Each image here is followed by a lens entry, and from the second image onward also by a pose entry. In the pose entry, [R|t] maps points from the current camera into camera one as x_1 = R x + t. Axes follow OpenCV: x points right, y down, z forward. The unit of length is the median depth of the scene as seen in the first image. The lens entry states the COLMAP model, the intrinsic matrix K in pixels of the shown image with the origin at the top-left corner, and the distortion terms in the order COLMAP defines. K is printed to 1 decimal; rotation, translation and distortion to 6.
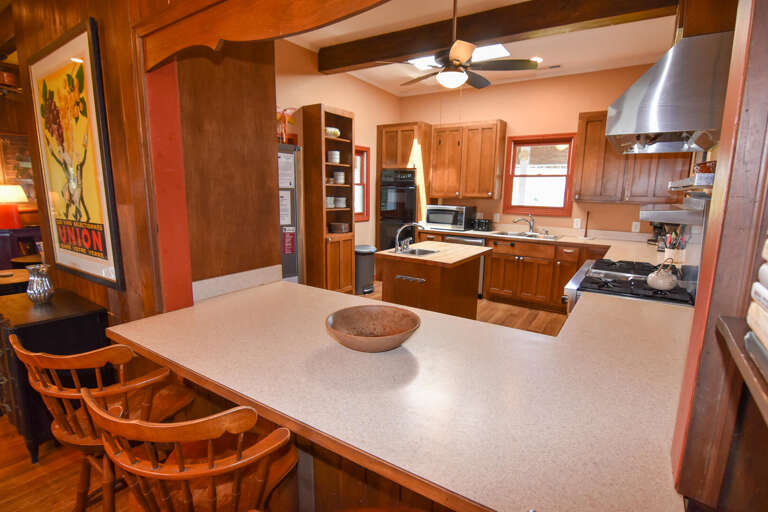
lens RADIAL K [[386.8, 0, 384.0], [0, 386.8, 256.0], [0, 0, 1]] dist [-0.020324, -0.000349]
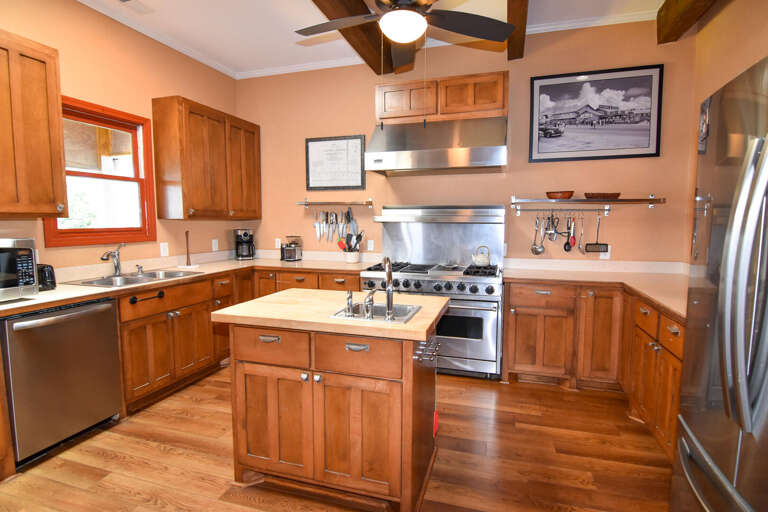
lens RADIAL K [[386.8, 0, 384.0], [0, 386.8, 256.0], [0, 0, 1]] dist [-0.020324, -0.000349]
pose [[-0.271522, -0.104380, 0.956755, -0.289643], [0.165211, 0.974290, 0.153179, -0.114470], [-0.948146, 0.199658, -0.247297, 0.792702]]
